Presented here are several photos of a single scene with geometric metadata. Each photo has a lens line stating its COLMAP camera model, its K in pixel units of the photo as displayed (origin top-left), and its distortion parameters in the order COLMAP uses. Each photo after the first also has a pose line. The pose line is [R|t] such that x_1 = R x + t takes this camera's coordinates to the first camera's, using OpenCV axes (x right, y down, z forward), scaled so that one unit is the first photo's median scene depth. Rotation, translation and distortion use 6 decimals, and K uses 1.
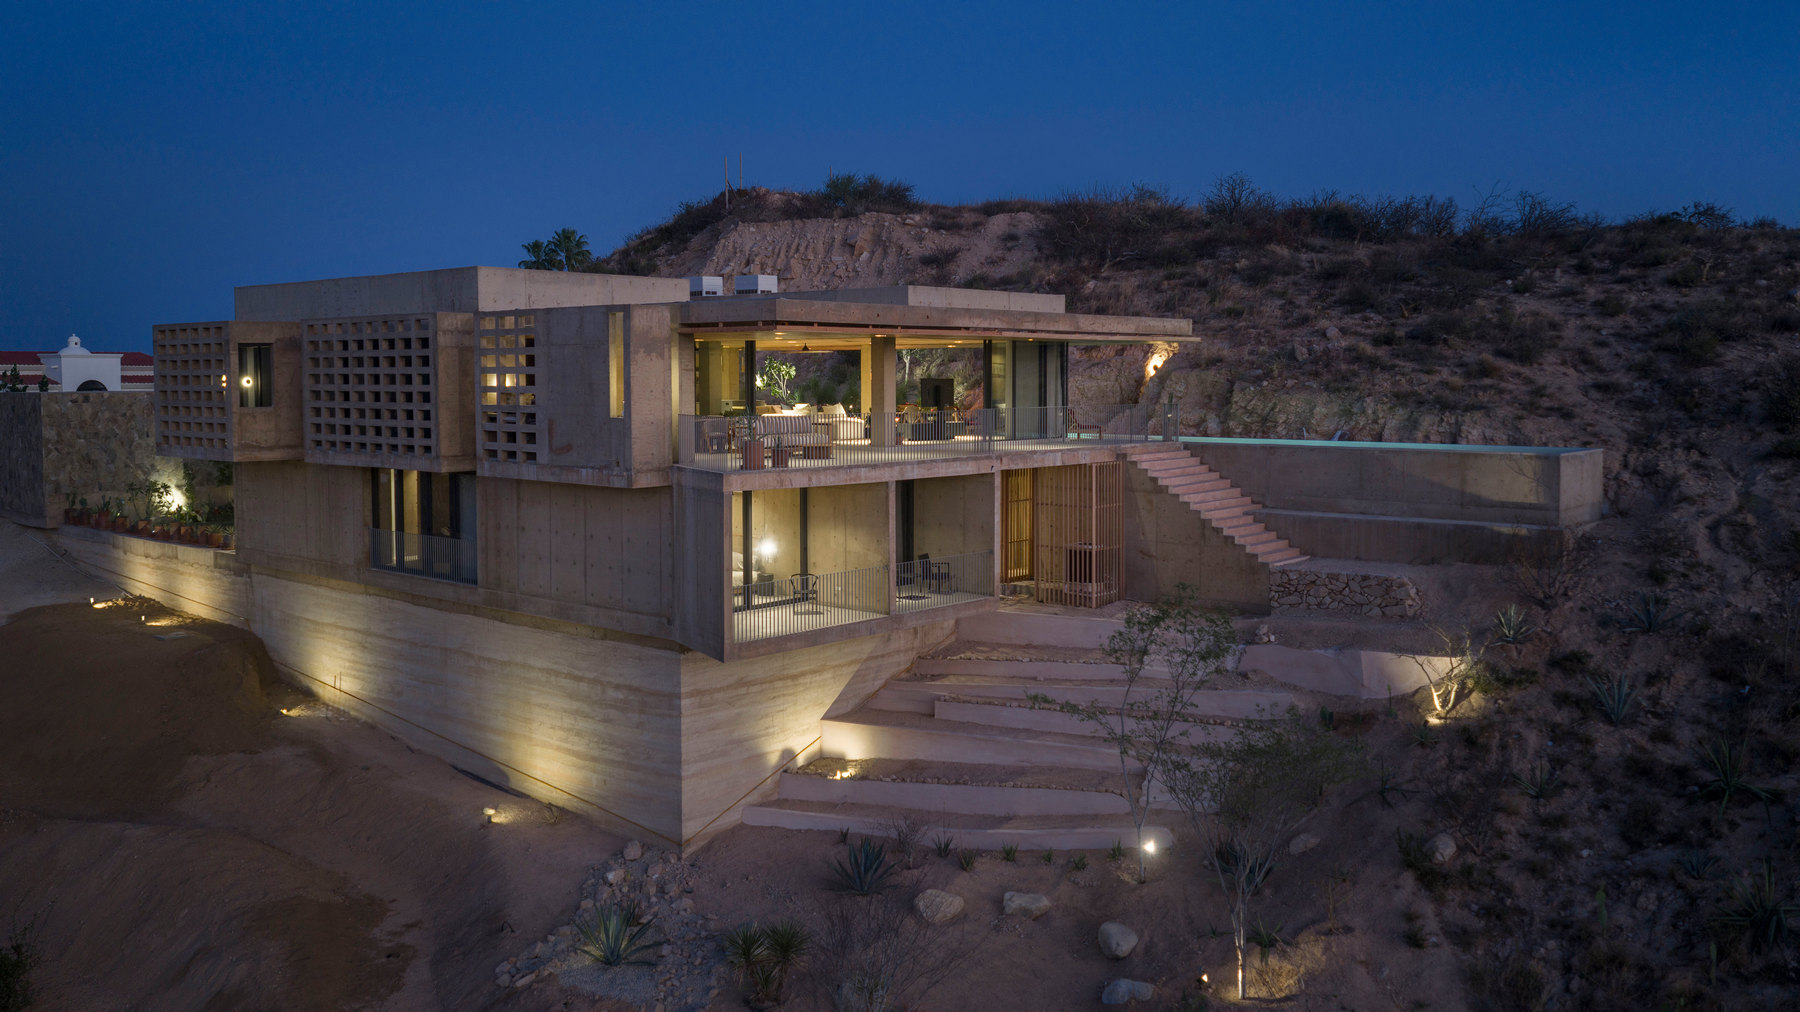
lens RADIAL K [[1446.3, 0, 900.0], [0, 1446.3, 506.0], [0, 0, 1]] dist [0.006998, -0.011238]
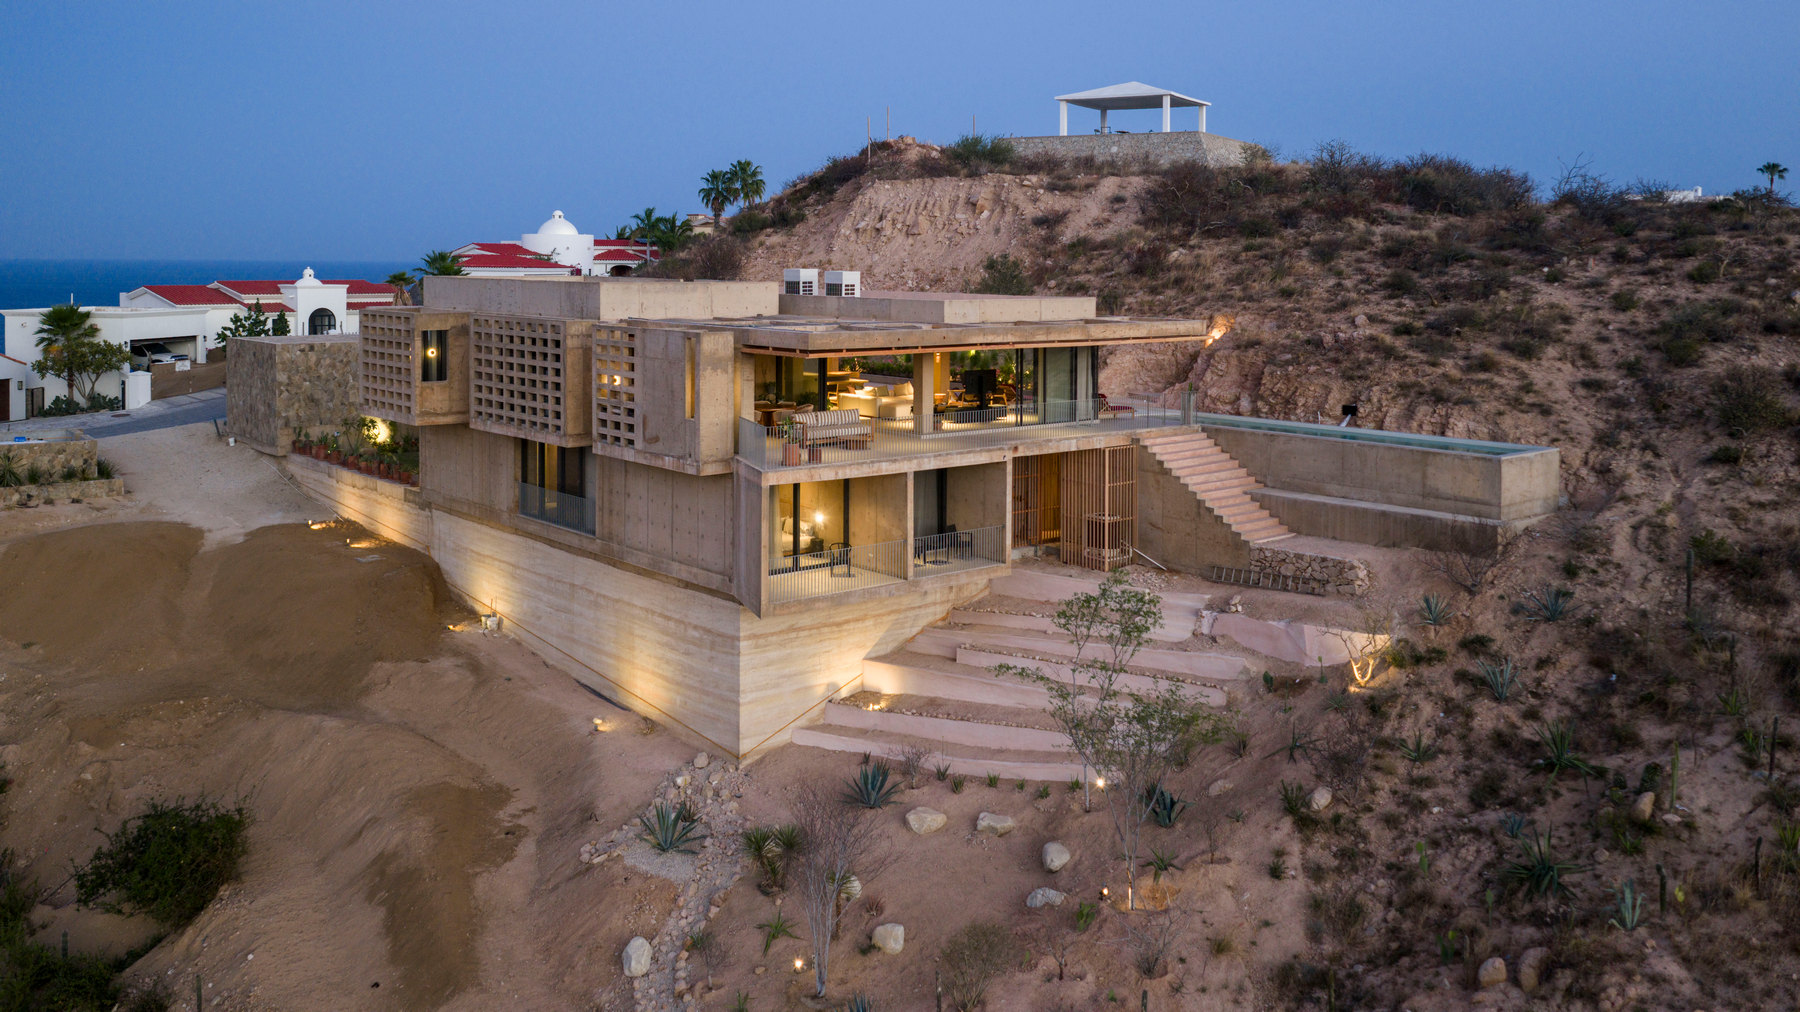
lens RADIAL K [[1479.4, 0, 906.4], [0, 1479.4, 372.7], [0, 0, 1]] dist [0.001776, 0.003896]
pose [[0.990308, 0.019465, -0.137517, 0.147250], [-0.021361, 0.999696, -0.012328, -0.077895], [0.137236, 0.015146, 0.990423, -0.226485]]
